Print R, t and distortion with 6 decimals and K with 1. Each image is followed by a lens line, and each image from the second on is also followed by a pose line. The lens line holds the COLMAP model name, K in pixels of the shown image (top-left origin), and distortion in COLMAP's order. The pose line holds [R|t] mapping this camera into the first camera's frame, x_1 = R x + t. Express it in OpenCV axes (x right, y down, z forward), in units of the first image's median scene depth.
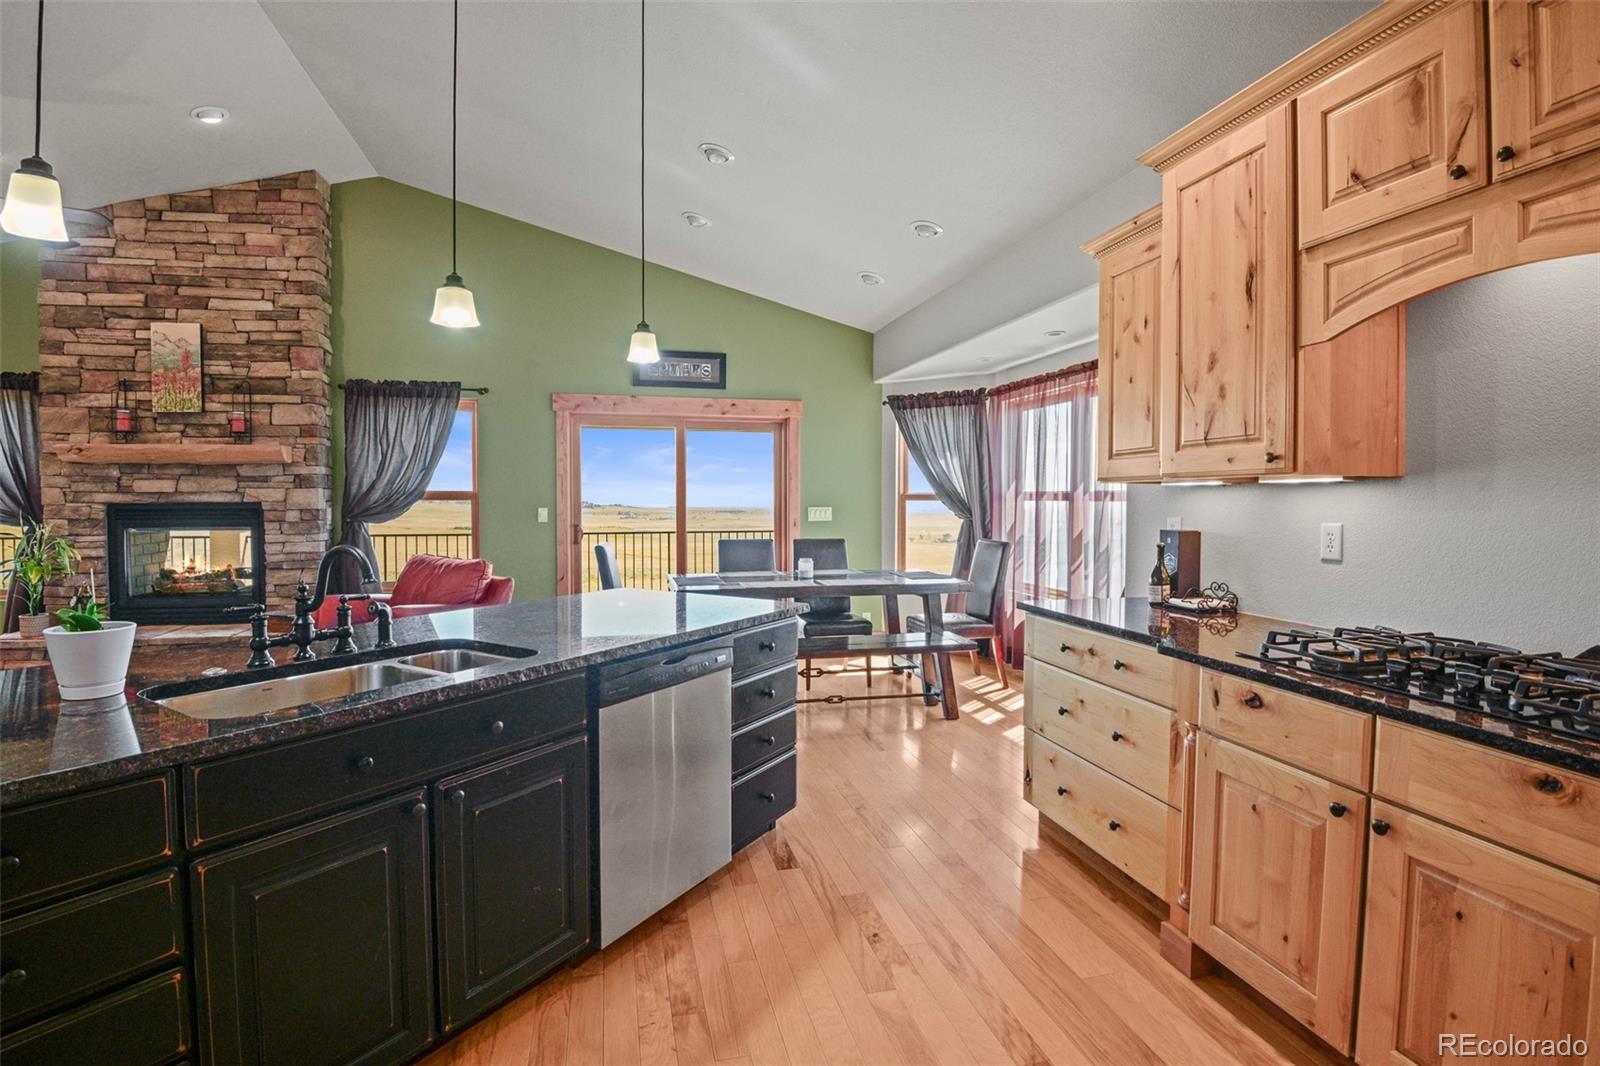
lens RADIAL K [[758.1, 0, 802.6], [0, 758.1, 520.1], [0, 0, 1]] dist [-0.036229, -0.003039]
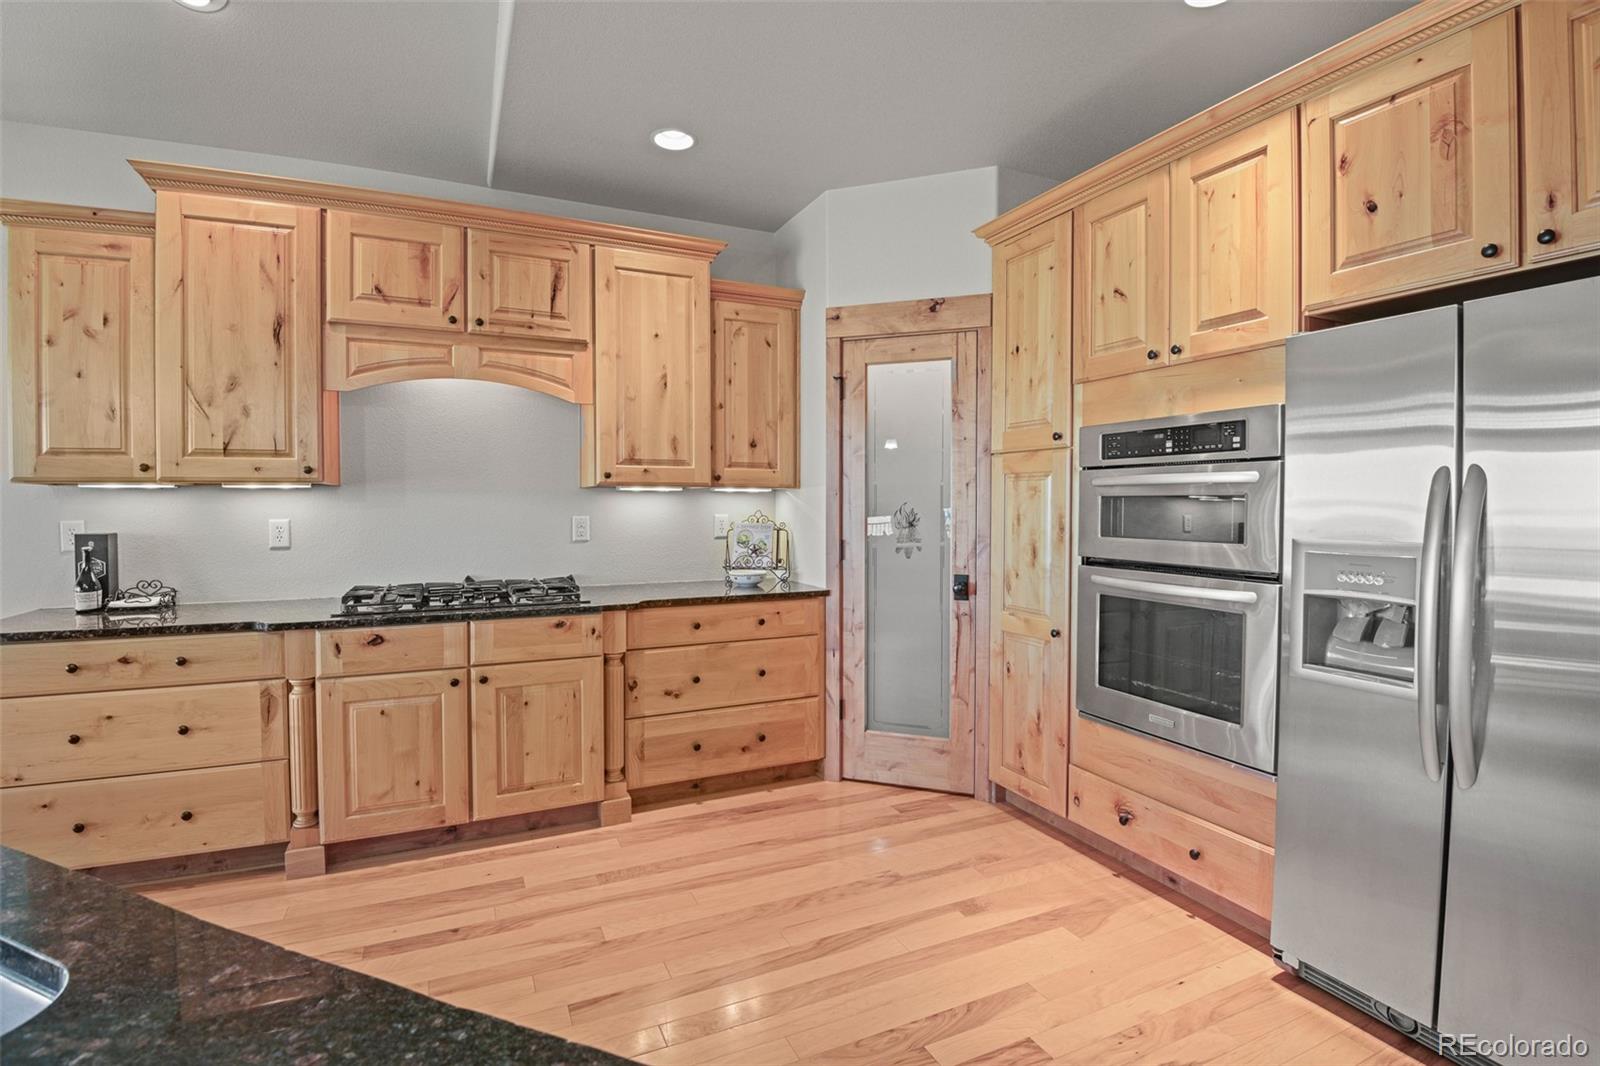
lens RADIAL K [[758.1, 0, 782.3], [0, 758.1, 525.0], [0, 0, 1]] dist [-0.036229, -0.003039]
pose [[-0.170947, -0.030299, 0.984814, -0.334540], [0.027632, 0.998986, 0.035531, -0.003915], [-0.984893, 0.033286, -0.169936, 0.161641]]
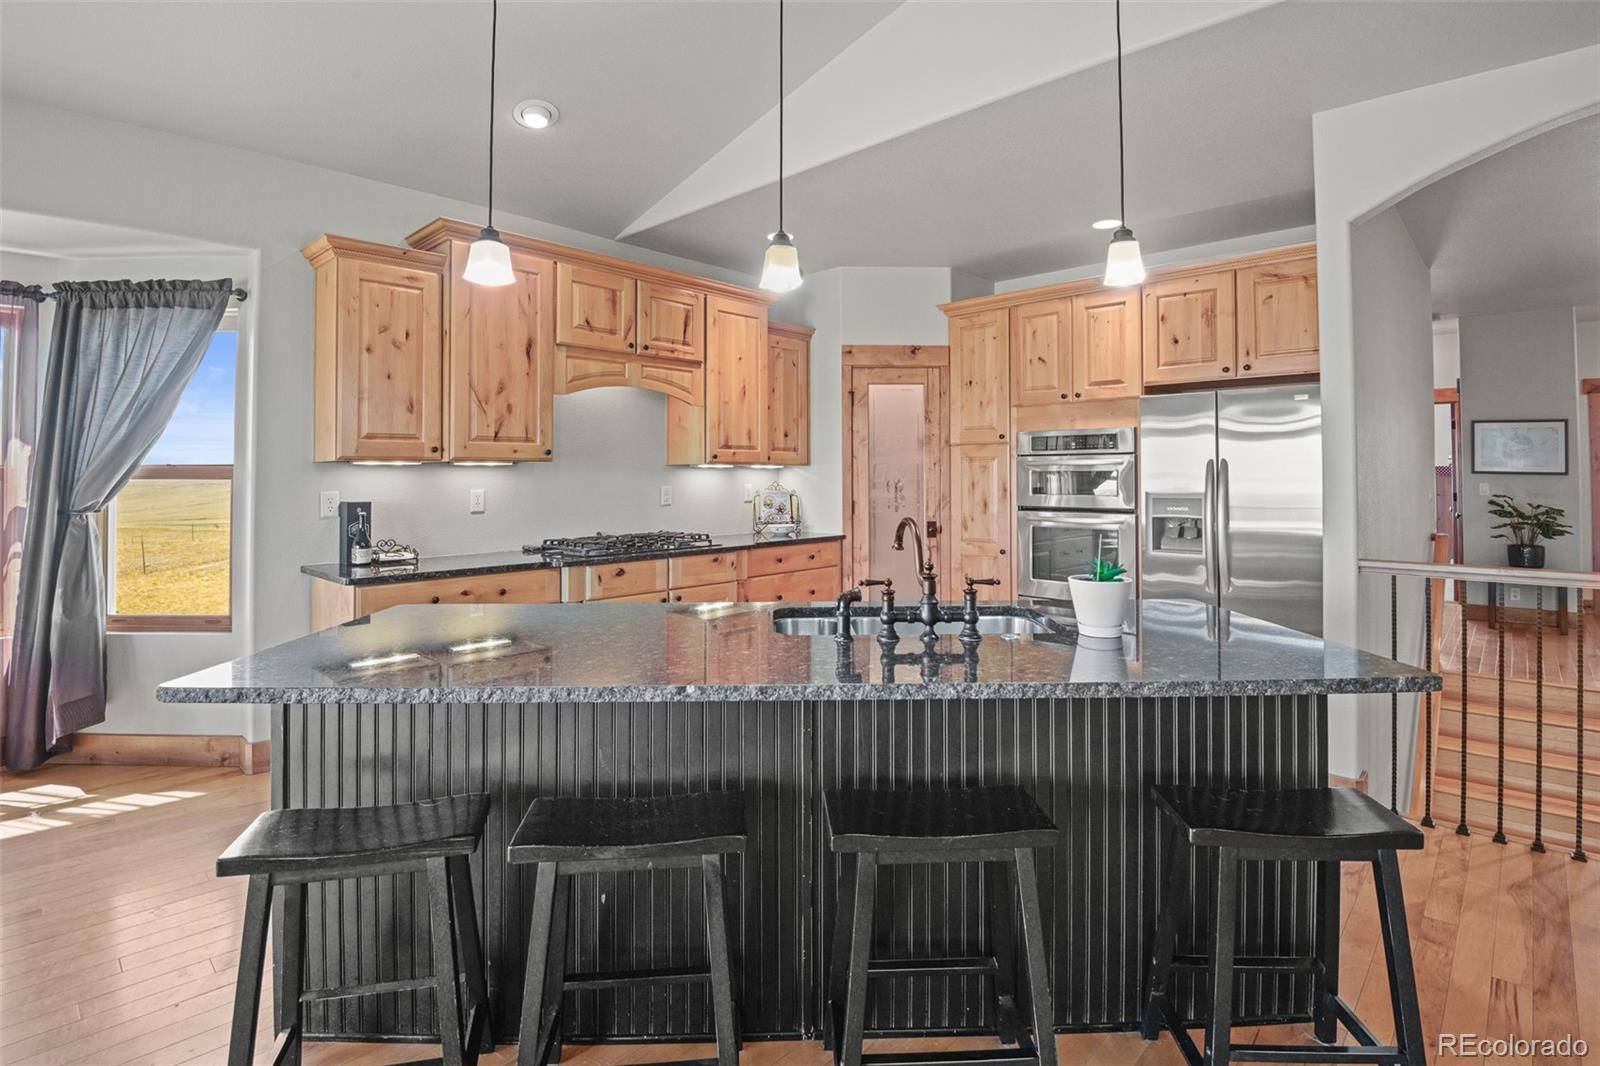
lens RADIAL K [[758.1, 0, 802.6], [0, 758.1, 465.0], [0, 0, 1]] dist [-0.036229, -0.003039]
pose [[-0.520954, 0.011589, 0.853506, -0.505398], [0.026089, 0.999657, 0.002350, -0.016601], [-0.853186, 0.023491, -0.521077, 0.578352]]
